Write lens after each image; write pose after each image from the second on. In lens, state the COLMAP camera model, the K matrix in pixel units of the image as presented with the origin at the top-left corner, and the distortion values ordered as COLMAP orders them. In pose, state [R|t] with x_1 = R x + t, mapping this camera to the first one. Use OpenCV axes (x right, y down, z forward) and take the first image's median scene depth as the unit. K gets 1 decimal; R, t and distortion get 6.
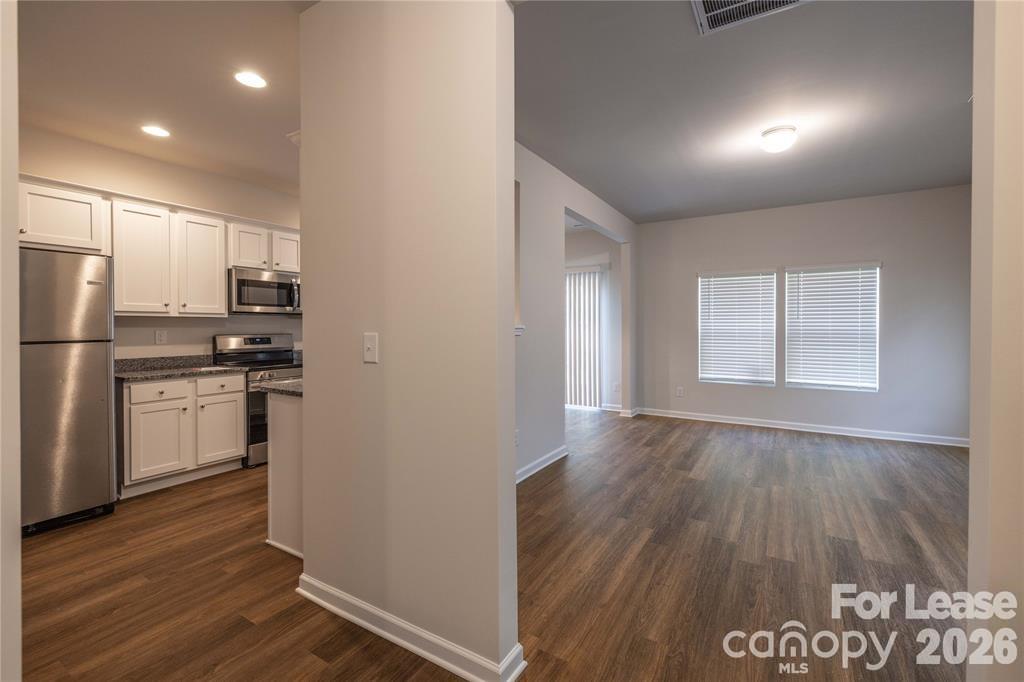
lens RADIAL K [[431.8, 0, 517.0], [0, 431.8, 337.8], [0, 0, 1]] dist [0.000375, 0.000088]
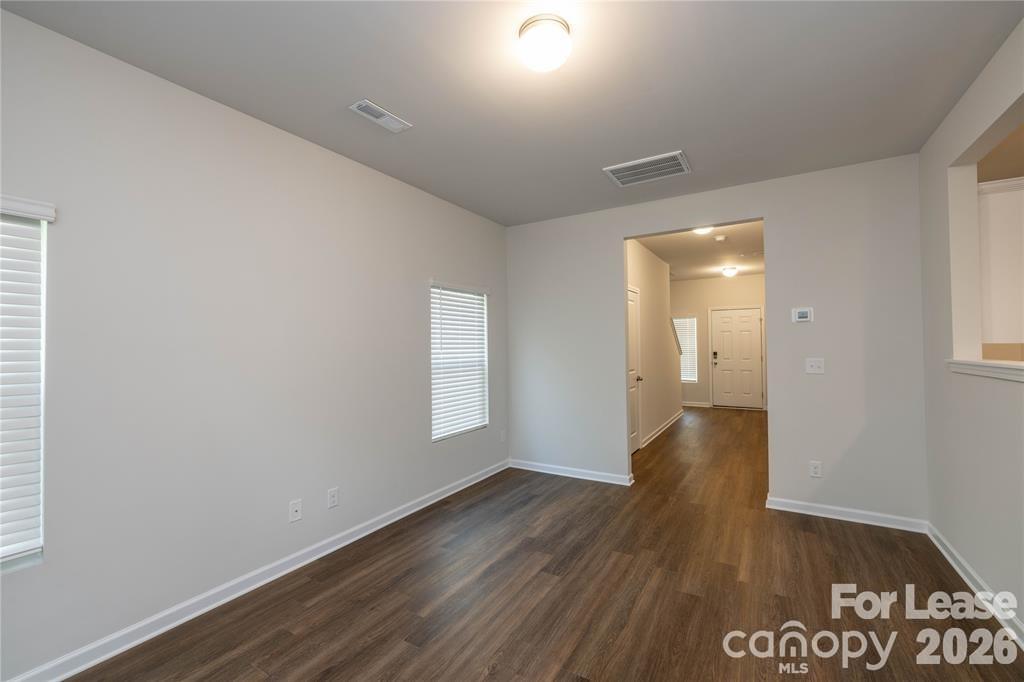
lens RADIAL K [[431.8, 0, 517.0], [0, 431.8, 337.8], [0, 0, 1]] dist [0.000375, 0.000088]
pose [[-0.999608, 0.010801, -0.025832, 0.524842], [0.010640, 0.999923, 0.006366, -0.059210], [0.025899, 0.006089, -0.999646, 1.237917]]
